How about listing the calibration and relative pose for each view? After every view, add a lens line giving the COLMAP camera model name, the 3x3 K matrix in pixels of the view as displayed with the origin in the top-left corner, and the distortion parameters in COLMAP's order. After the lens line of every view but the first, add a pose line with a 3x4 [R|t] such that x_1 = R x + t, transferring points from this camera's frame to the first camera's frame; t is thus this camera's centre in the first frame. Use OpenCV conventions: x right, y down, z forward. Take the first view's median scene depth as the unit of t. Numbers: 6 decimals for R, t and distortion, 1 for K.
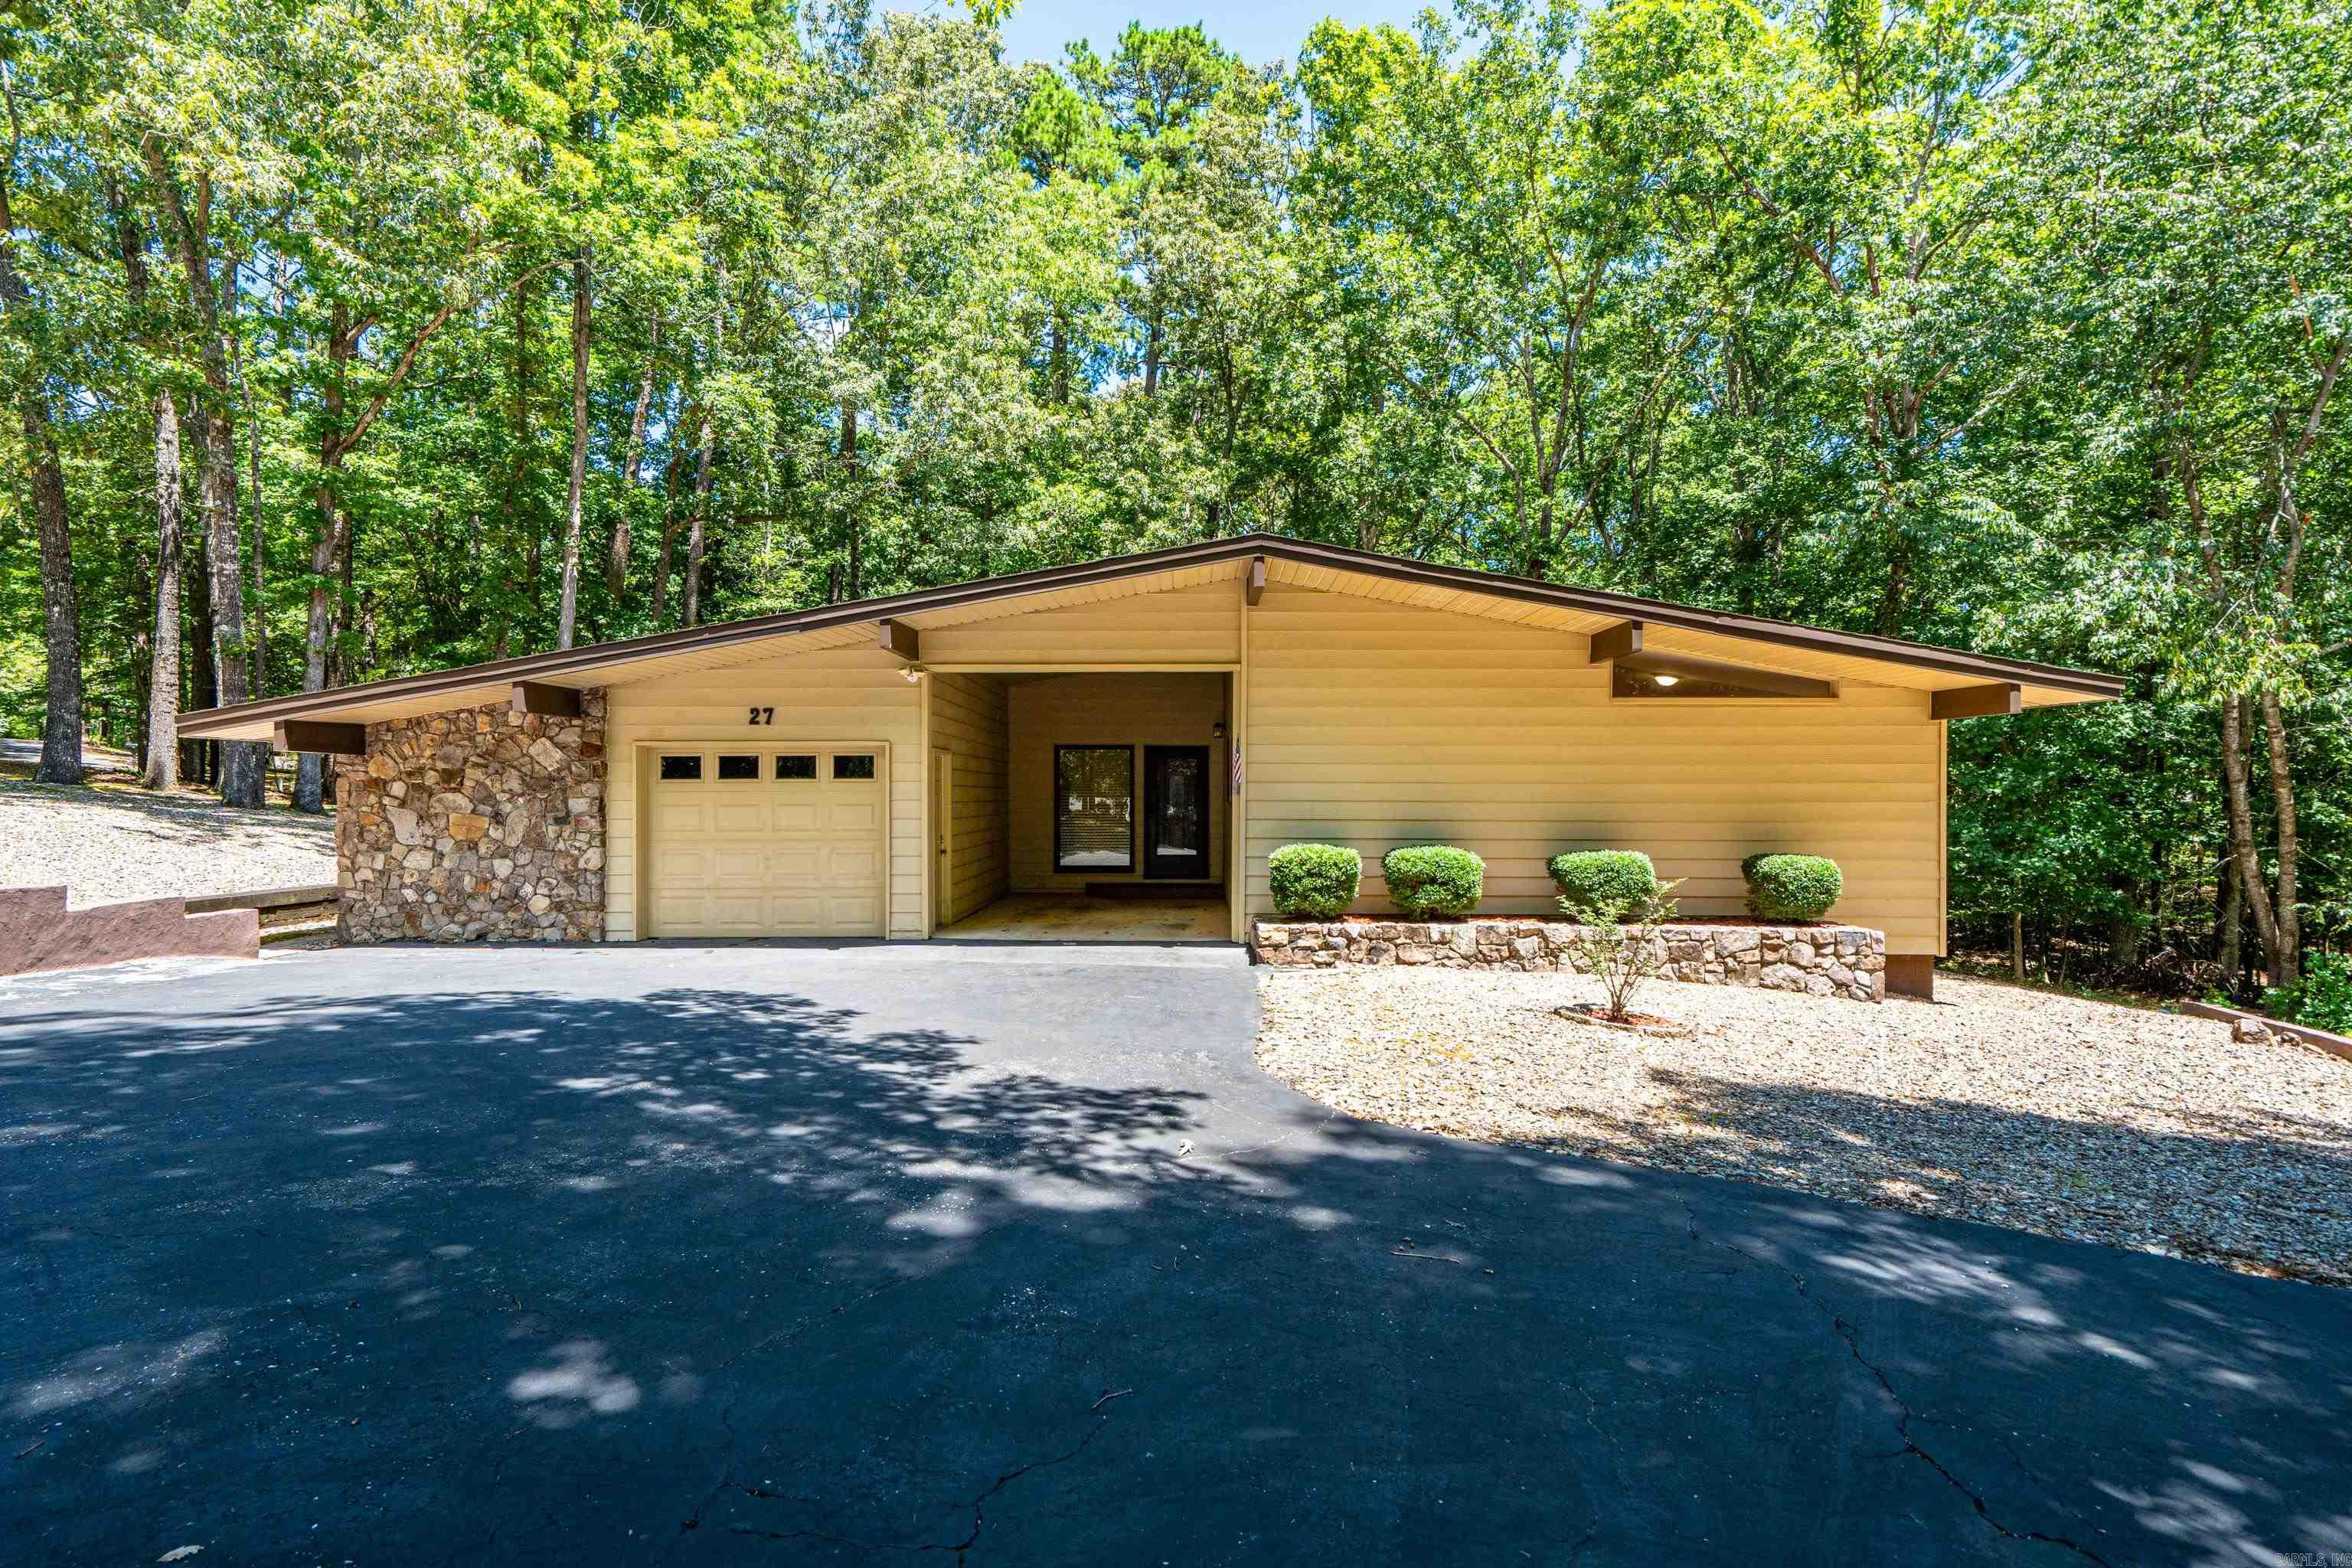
lens RADIAL K [[1141.3, 0, 1146.9], [0, 1141.3, 791.3], [0, 0, 1]] dist [0.002180, -0.001551]
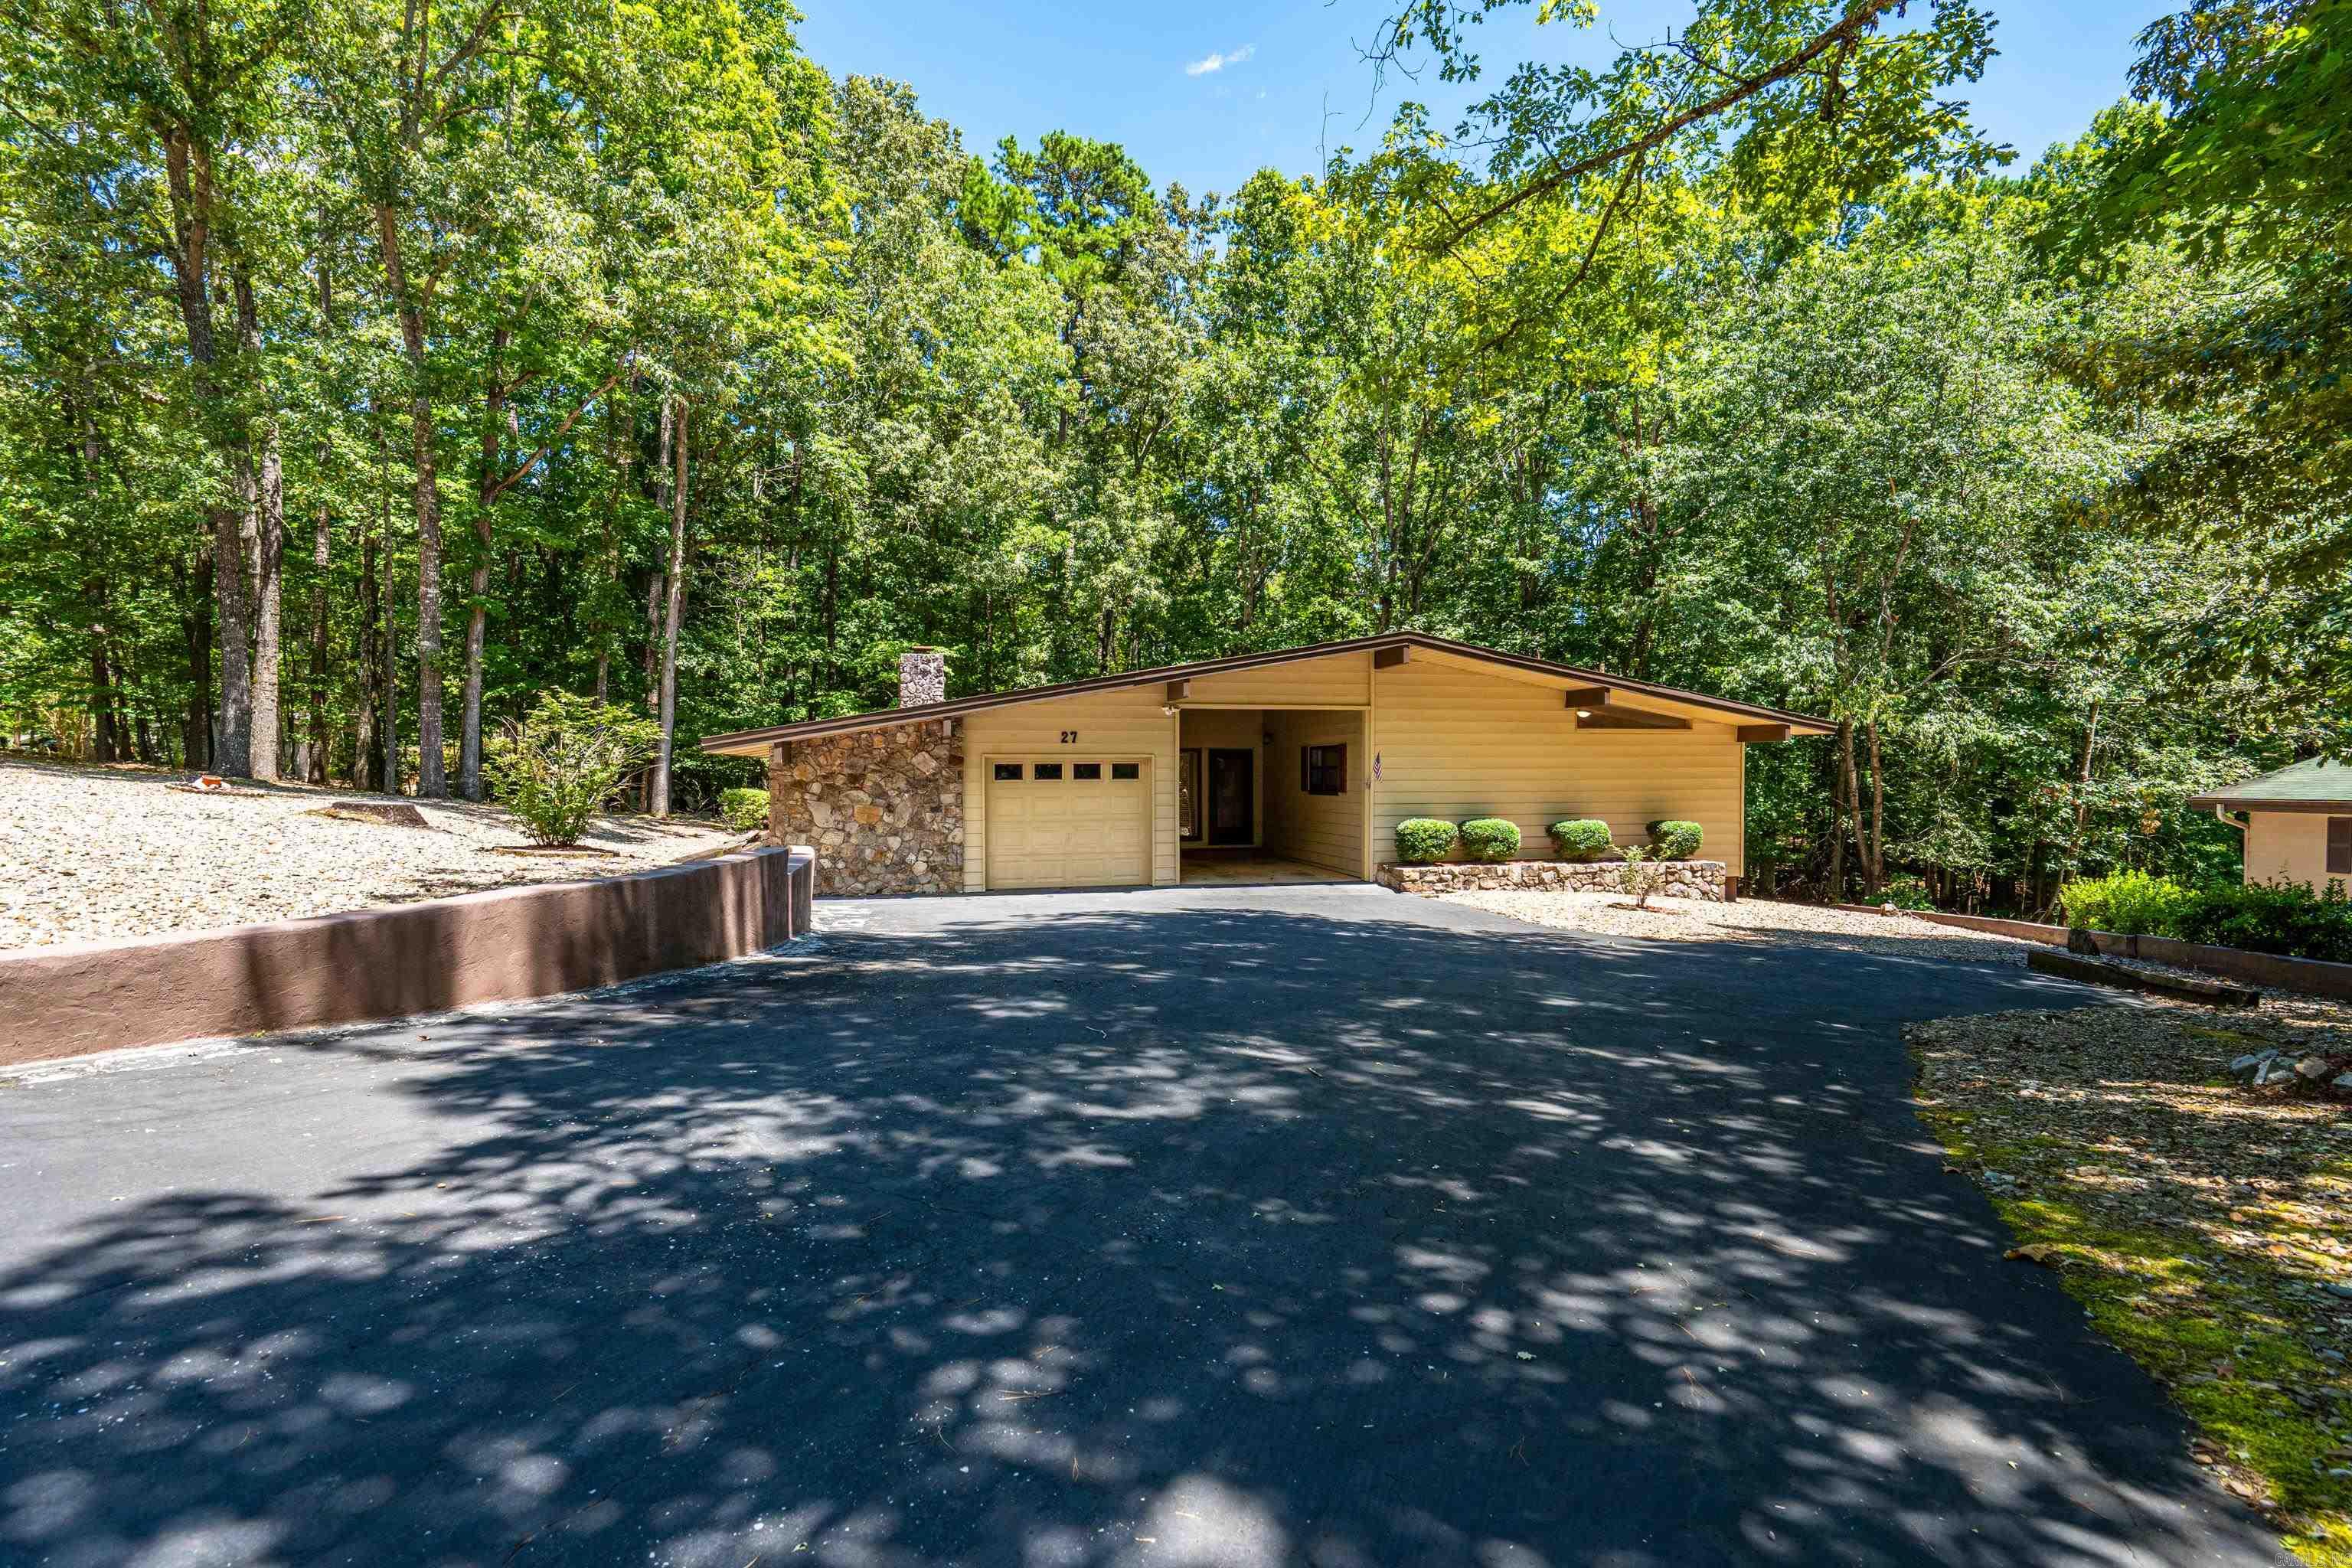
lens RADIAL K [[1061.0, 0, 1176.0], [0, 1061.0, 784.0], [0, 0, 1]] dist [-0.000794, -0.000258]
pose [[0.971127, -0.005976, 0.238490, -0.536454], [0.002639, 0.999894, 0.014307, -0.024648], [-0.238550, -0.013265, 0.971040, -0.372551]]
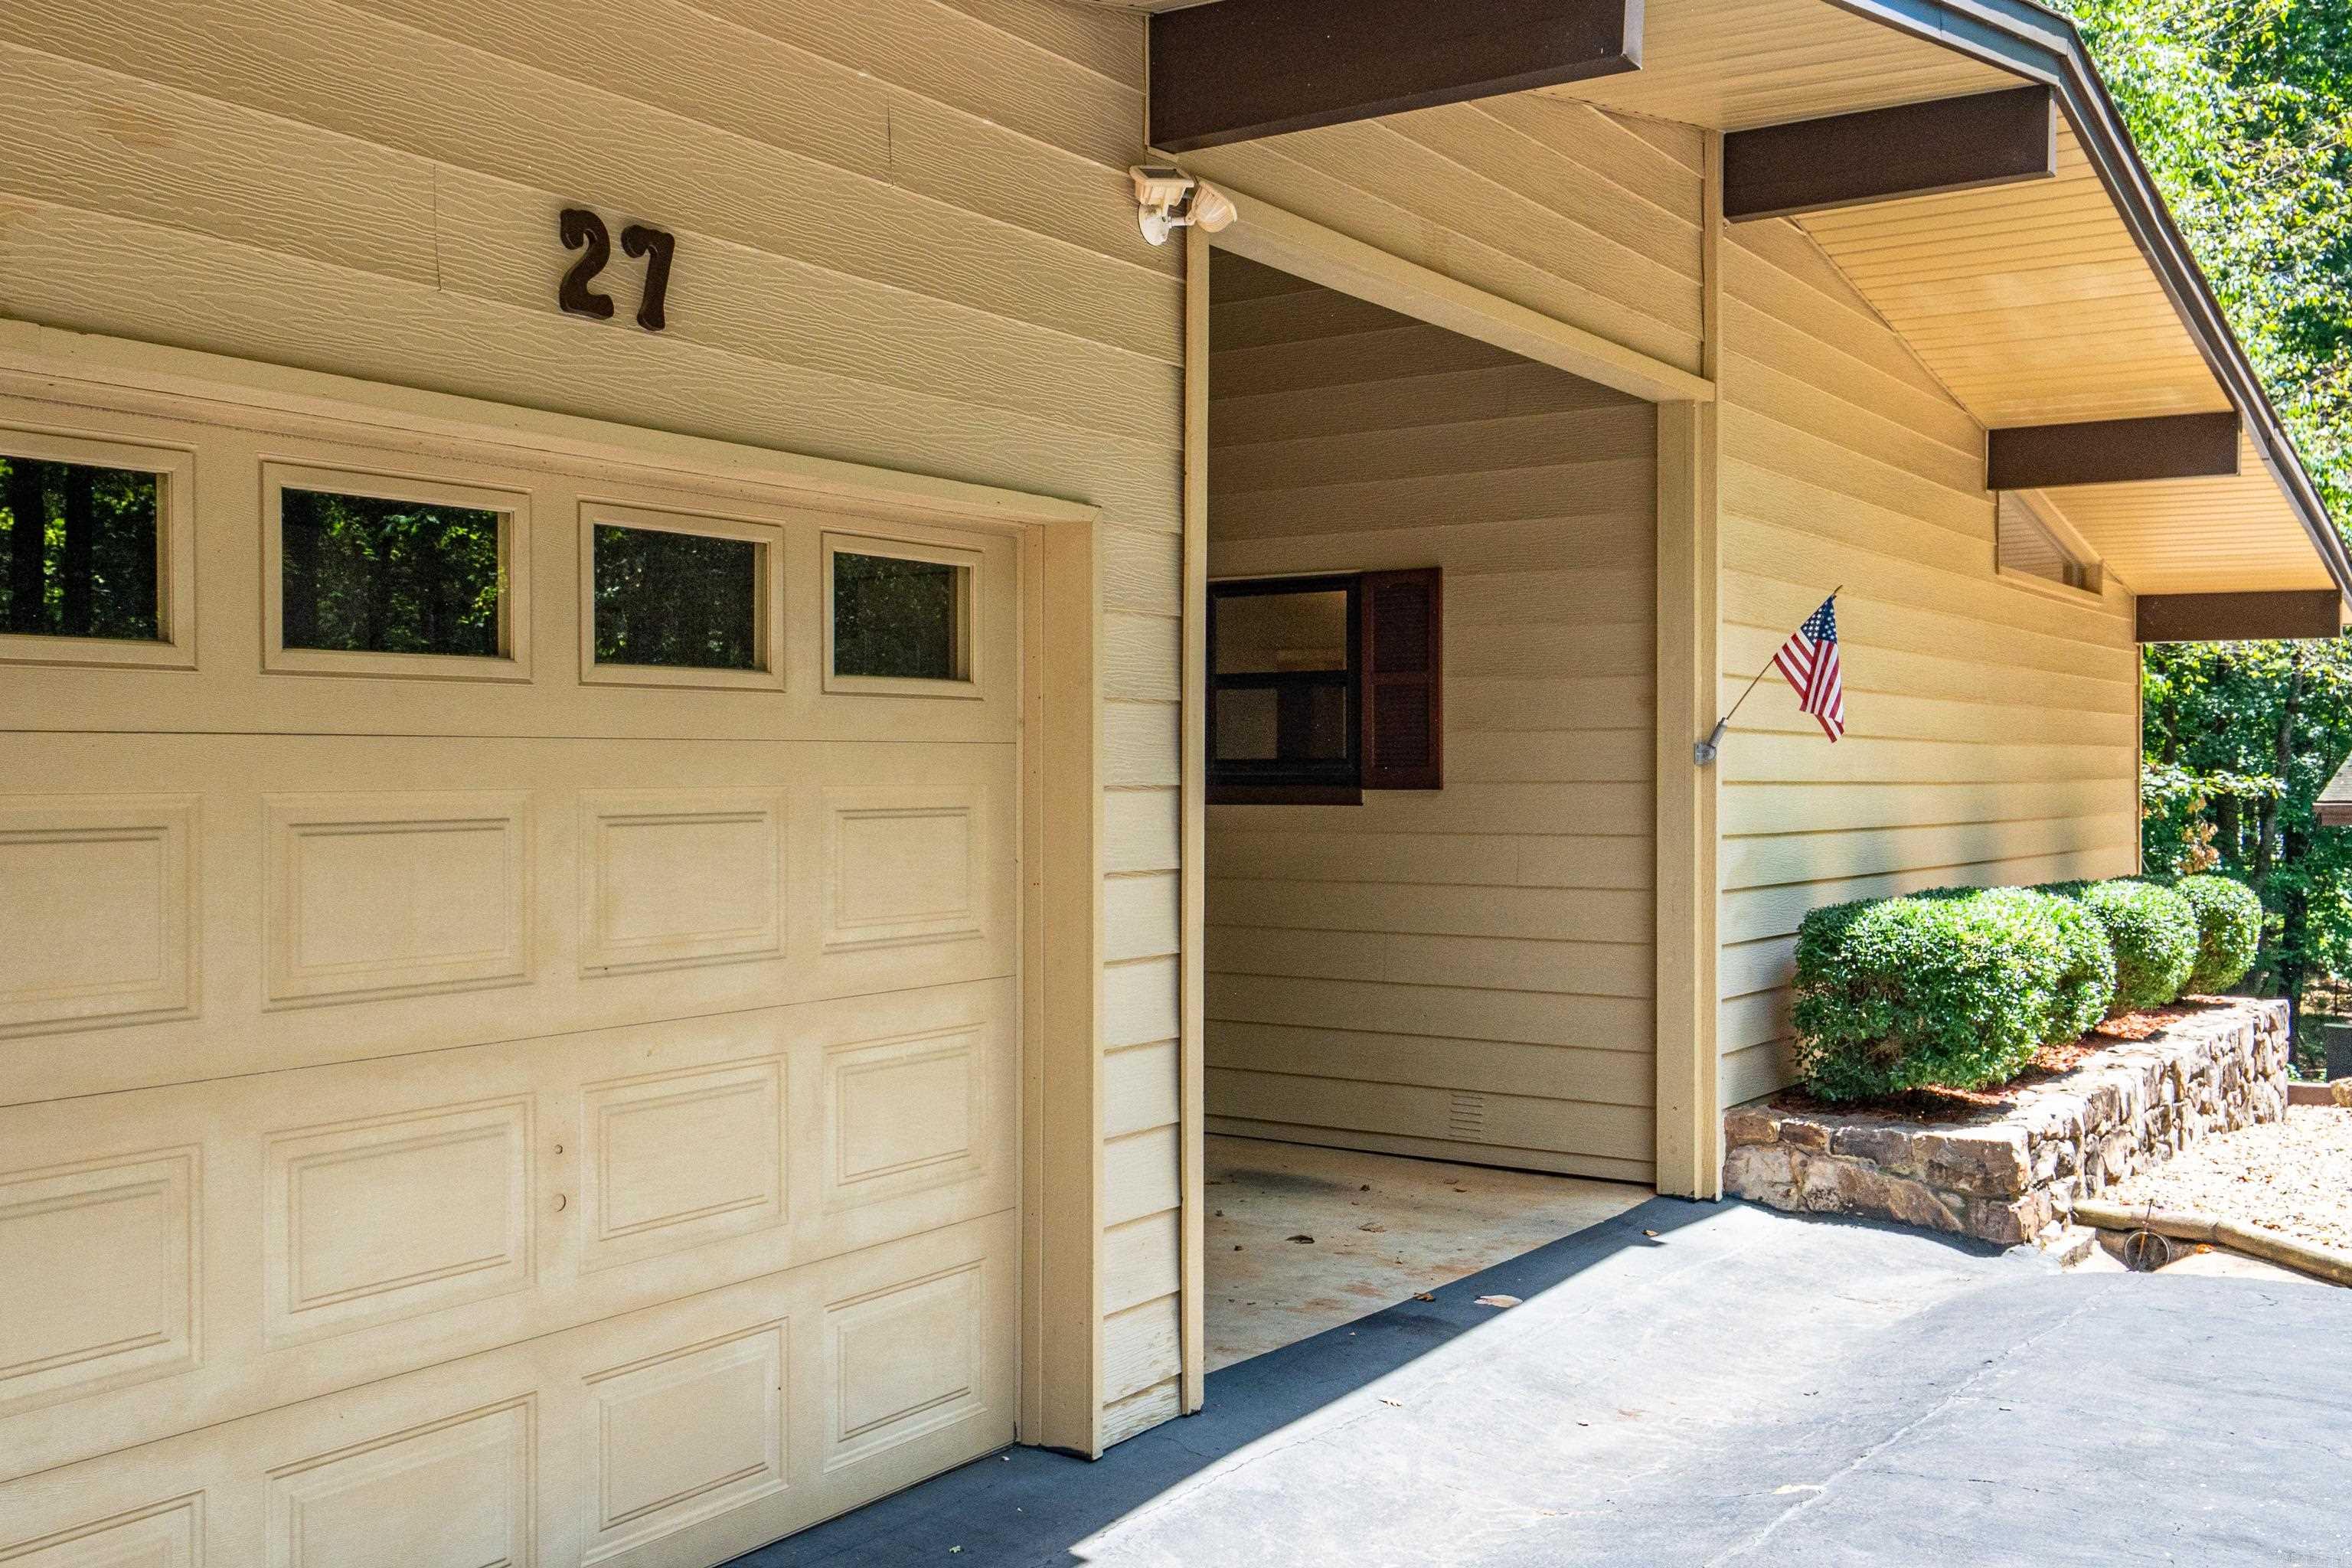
lens RADIAL K [[2191.6, 0, 1176.0], [0, 2191.6, 784.0], [0, 0, 1]] dist [-0.068952, 0.000862]
pose [[0.569823, -0.006161, 0.821744, -0.549725], [-0.004262, 0.999936, 0.010452, 0.002977], [-0.821756, -0.009458, 0.569761, 0.767842]]
